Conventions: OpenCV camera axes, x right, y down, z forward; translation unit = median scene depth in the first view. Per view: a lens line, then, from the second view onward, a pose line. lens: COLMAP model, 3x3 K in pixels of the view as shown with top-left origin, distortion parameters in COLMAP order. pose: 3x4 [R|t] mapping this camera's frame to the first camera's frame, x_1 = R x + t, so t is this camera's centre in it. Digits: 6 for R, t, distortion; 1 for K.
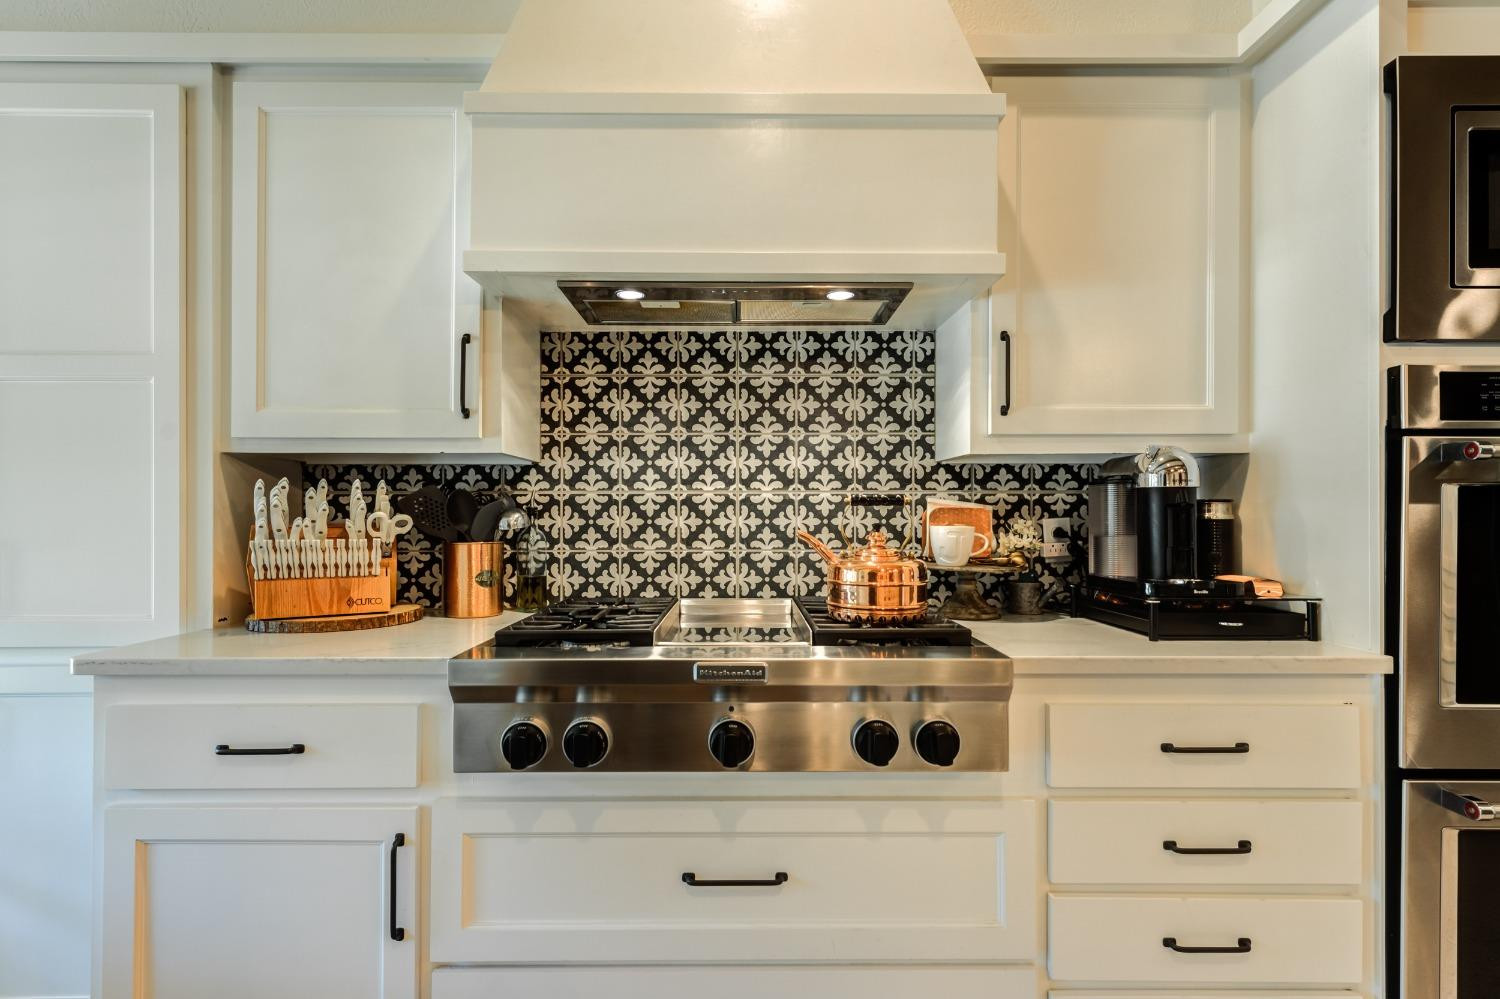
lens RADIAL K [[742.4, 0, 745.7], [0, 742.4, 506.2], [0, 0, 1]] dist [-0.000682, -0.000345]
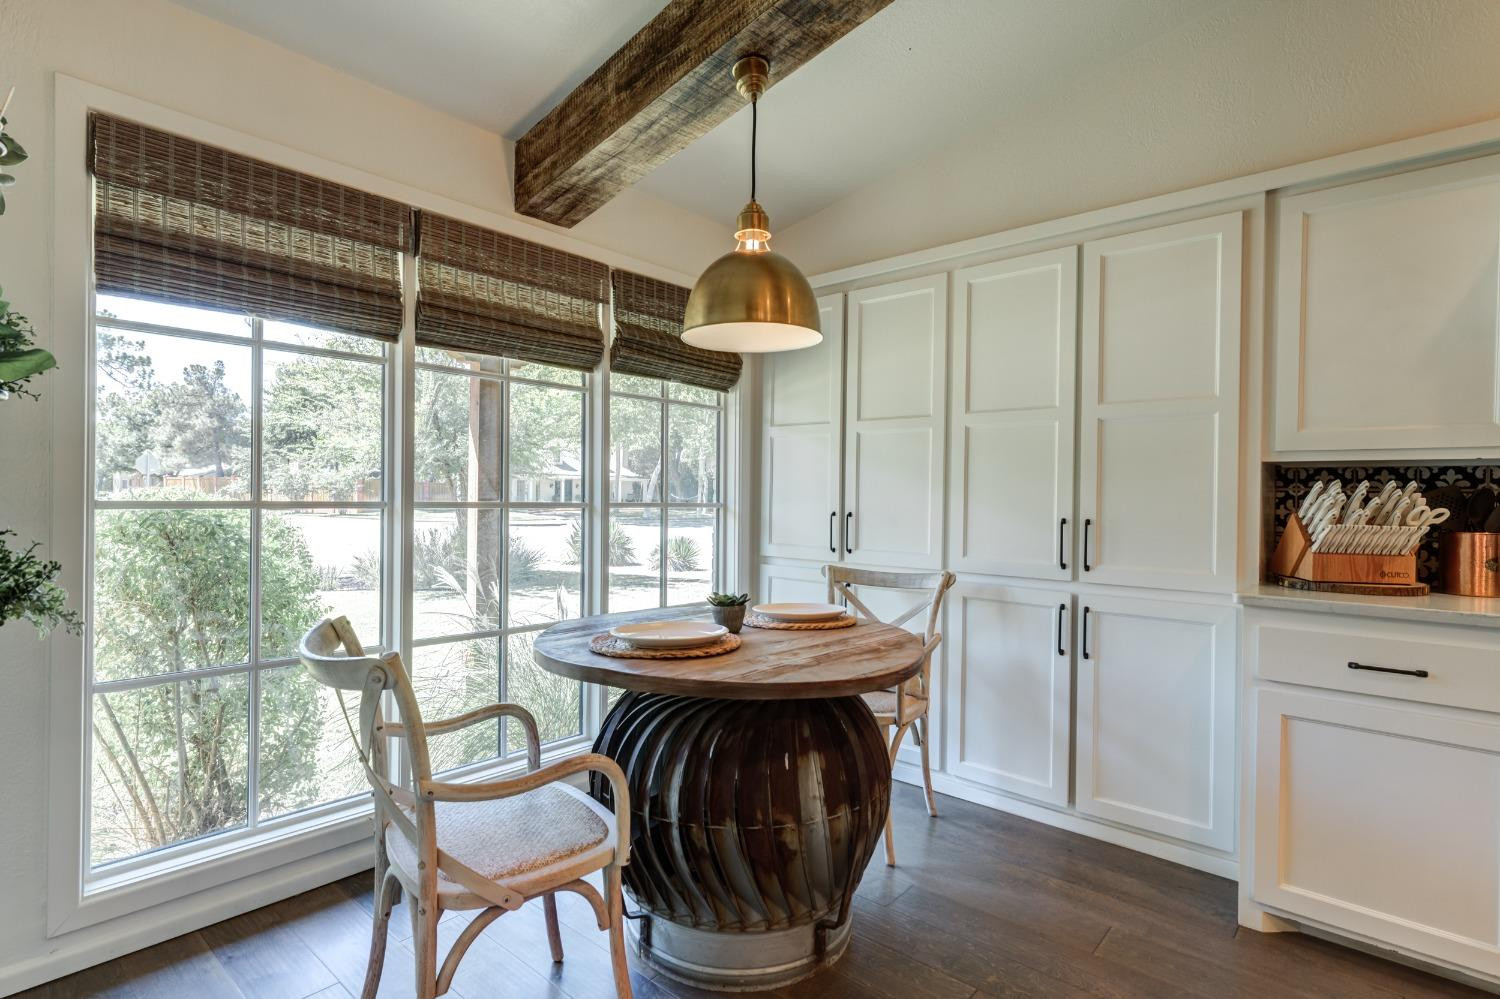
lens RADIAL K [[743.2, 0, 764.3], [0, 743.2, 499.3], [0, 0, 1]] dist [0.000622, -0.001090]
pose [[0.750443, 0.013878, -0.660789, -0.491112], [-0.010888, 0.999903, 0.008635, -0.002664], [0.660845, 0.000714, 0.750522, -0.712455]]
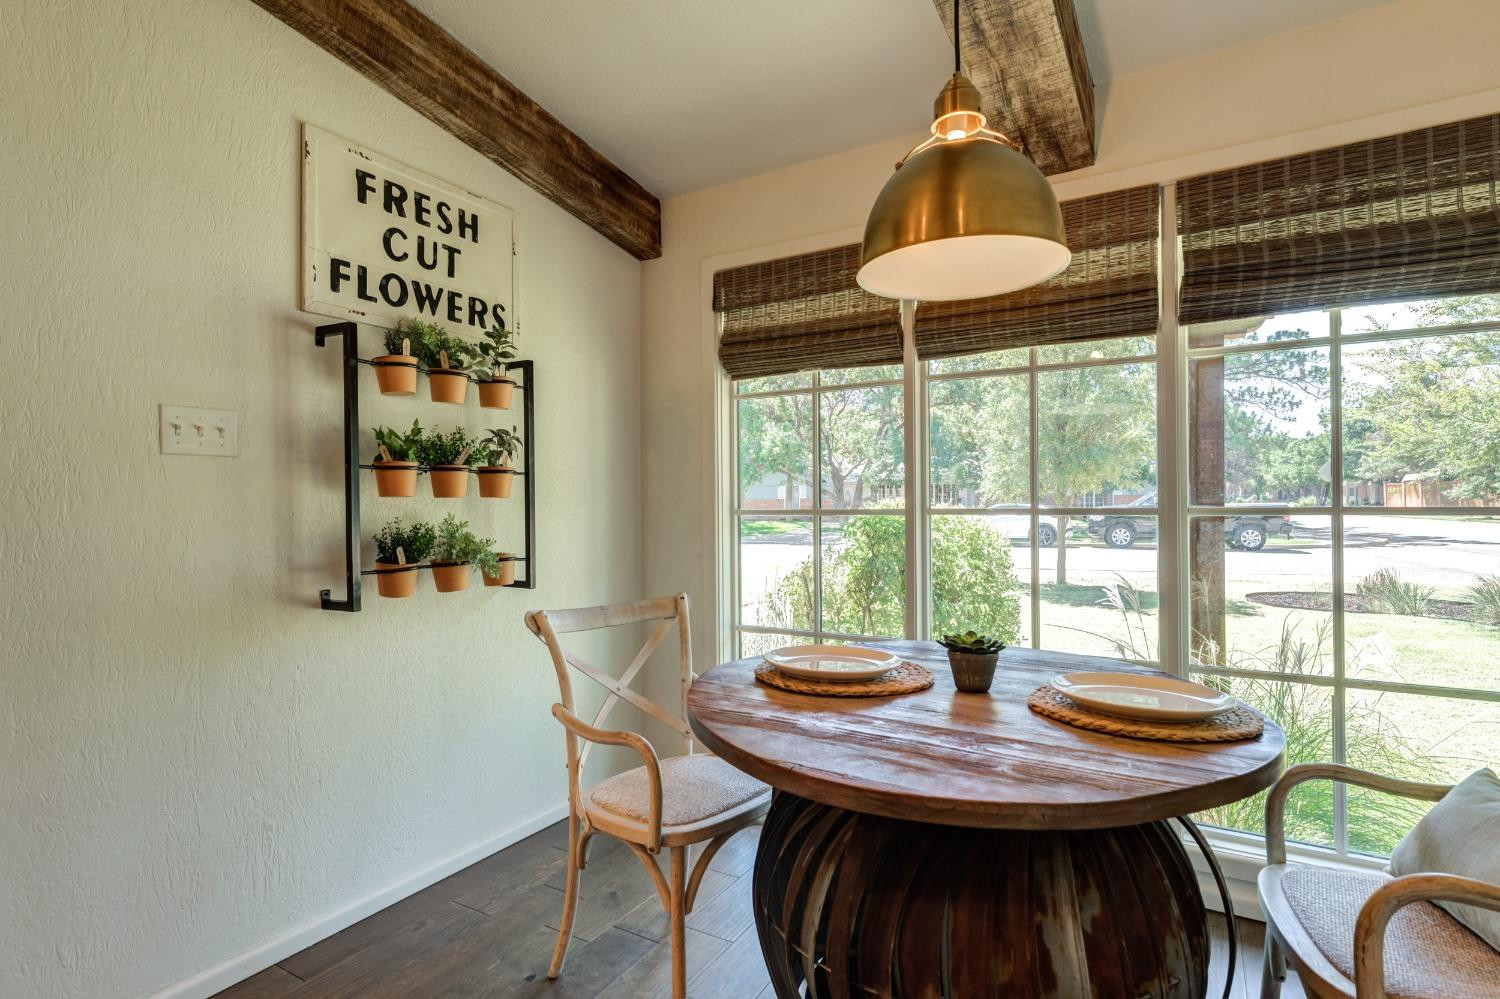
lens RADIAL K [[756.9, 0, 750.0], [0, 756.9, 499.5], [0, 0, 1]] dist [0.002843, -0.000191]
pose [[-0.519090, 0.003119, -0.854714, -0.446591], [0.017627, 0.999820, -0.007056, 0.007213], [0.854538, -0.018729, -0.519051, 0.487650]]
